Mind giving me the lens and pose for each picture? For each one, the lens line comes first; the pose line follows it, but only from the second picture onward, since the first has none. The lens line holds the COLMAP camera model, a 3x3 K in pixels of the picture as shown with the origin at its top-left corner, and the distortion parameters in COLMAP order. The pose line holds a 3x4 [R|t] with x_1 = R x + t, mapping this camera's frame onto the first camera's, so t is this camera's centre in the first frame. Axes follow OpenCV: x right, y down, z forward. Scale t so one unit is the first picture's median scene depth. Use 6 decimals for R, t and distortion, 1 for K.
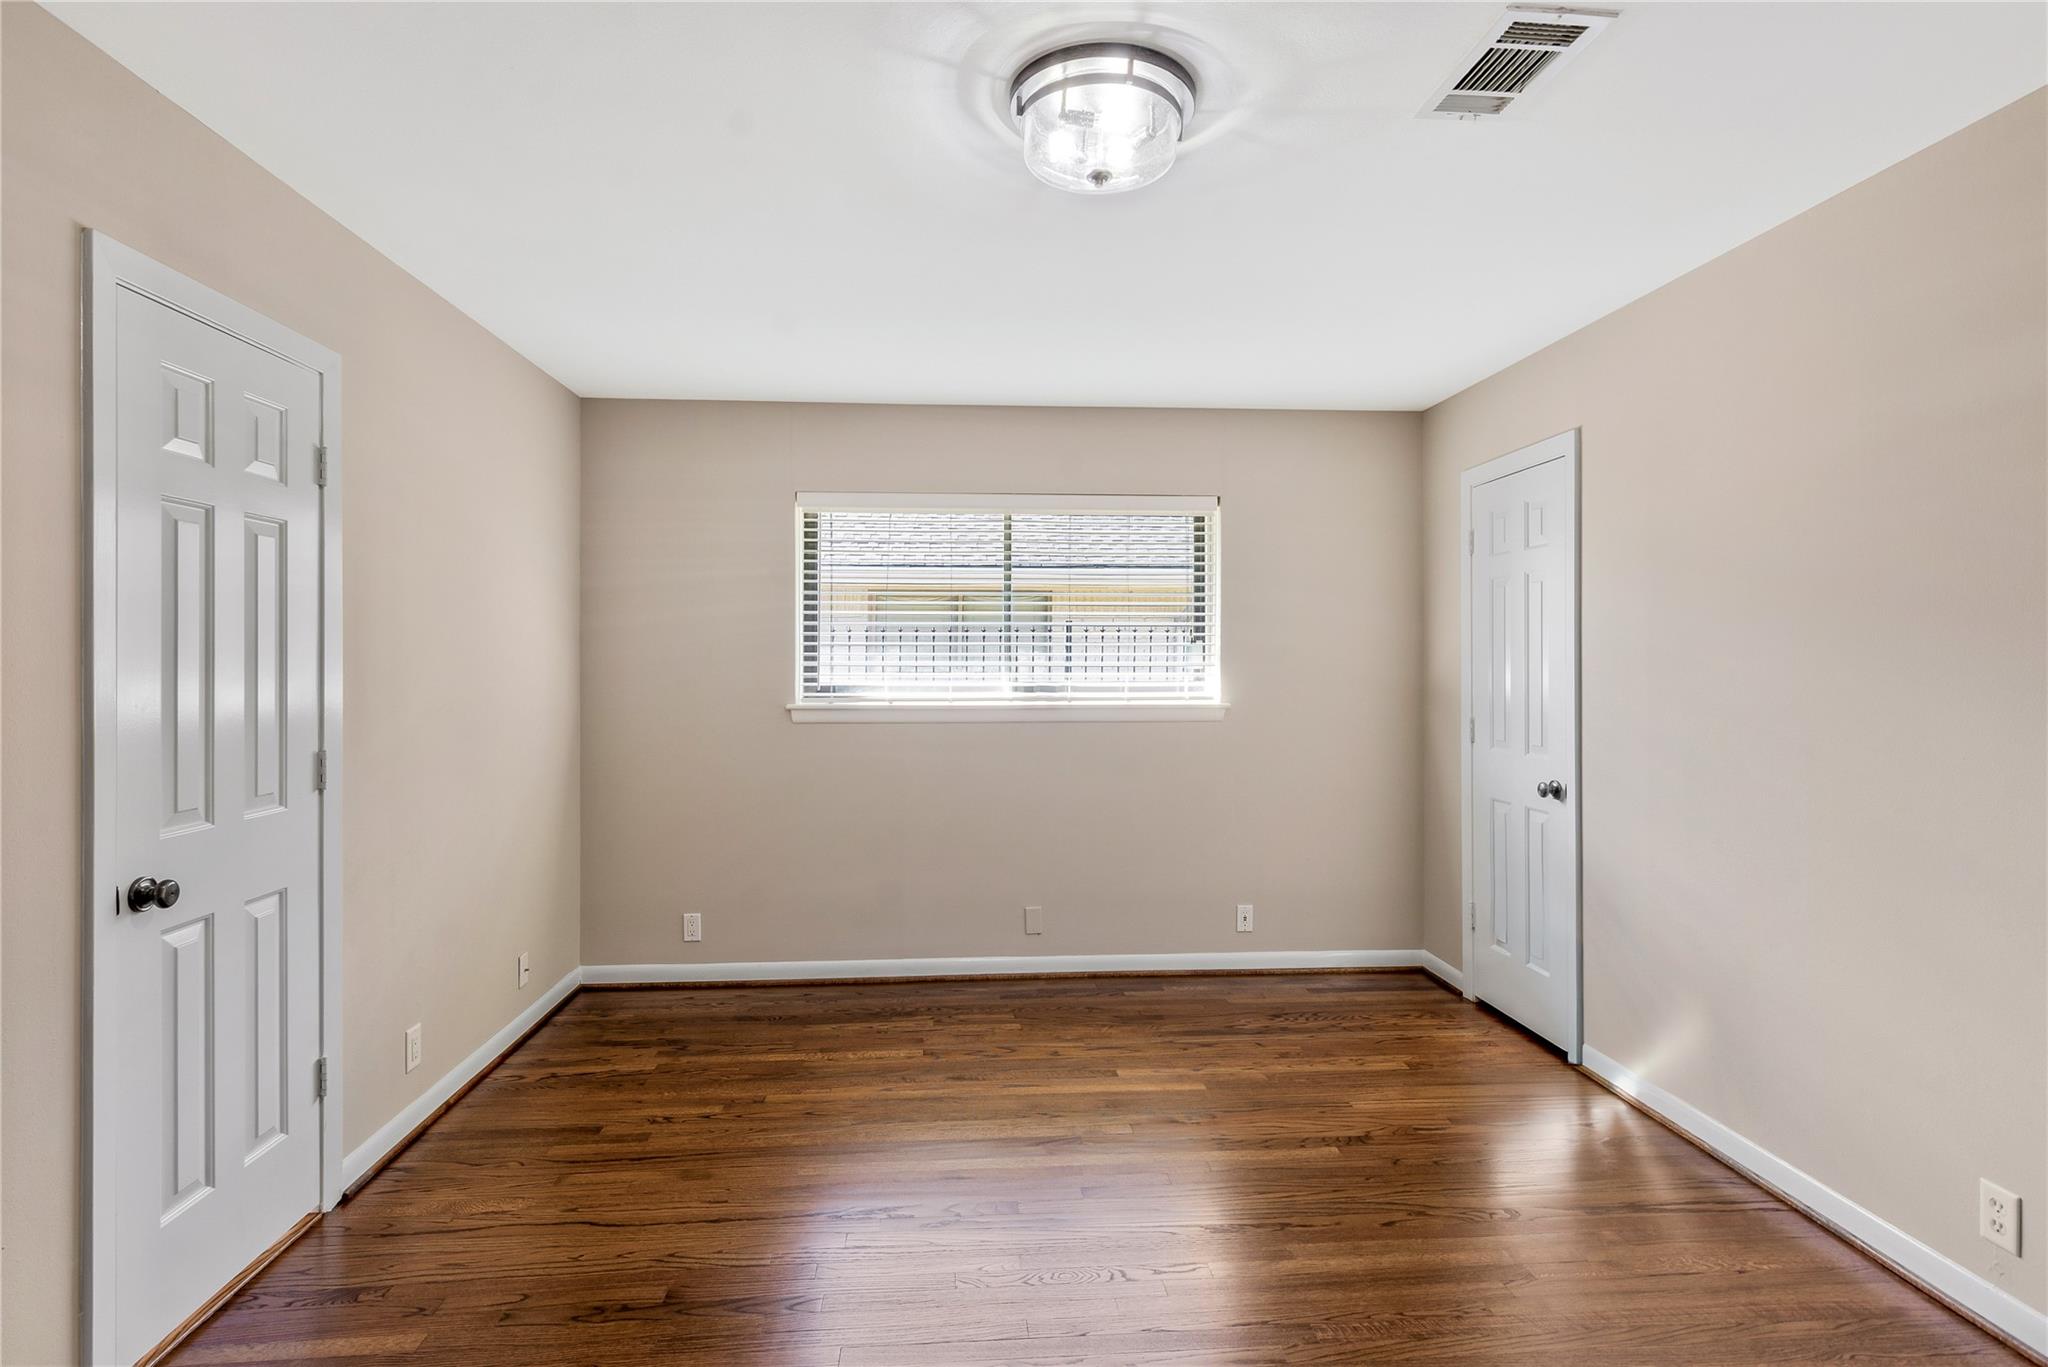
lens RADIAL K [[1037.4, 0, 1013.0], [0, 1037.4, 660.2], [0, 0, 1]] dist [-0.001117, -0.000700]
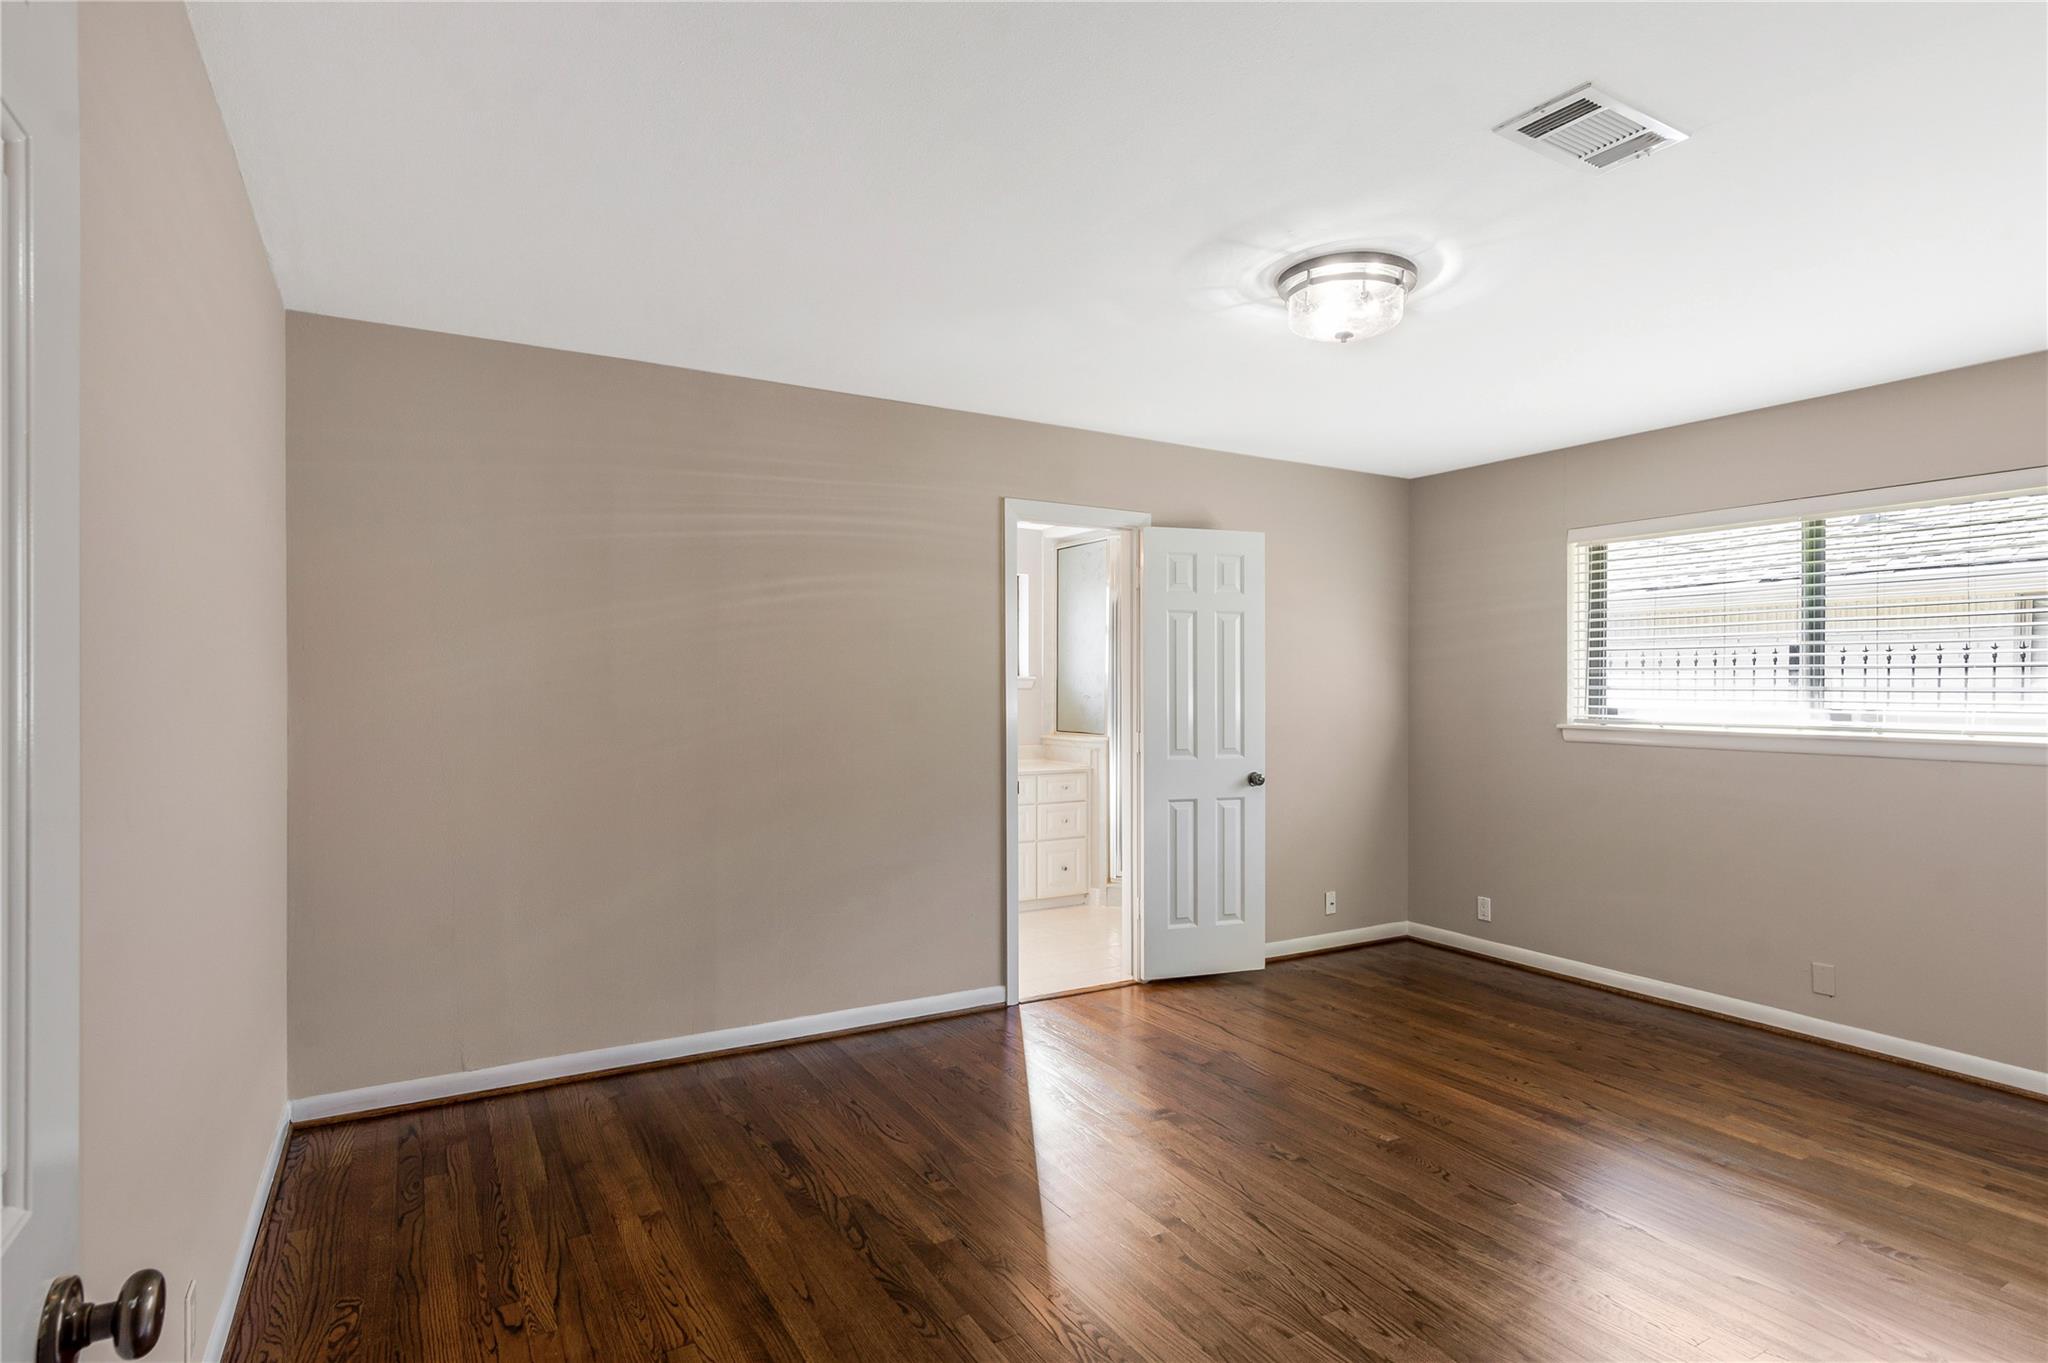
lens RADIAL K [[1015.7, 0, 1004.7], [0, 1015.7, 684.4], [0, 0, 1]] dist [0.001794, 0.001340]
pose [[0.443172, 0.001257, -0.896436, 0.535290], [-0.003289, 0.999995, -0.000223, 0.003394], [0.896431, 0.003047, 0.443173, -0.008326]]
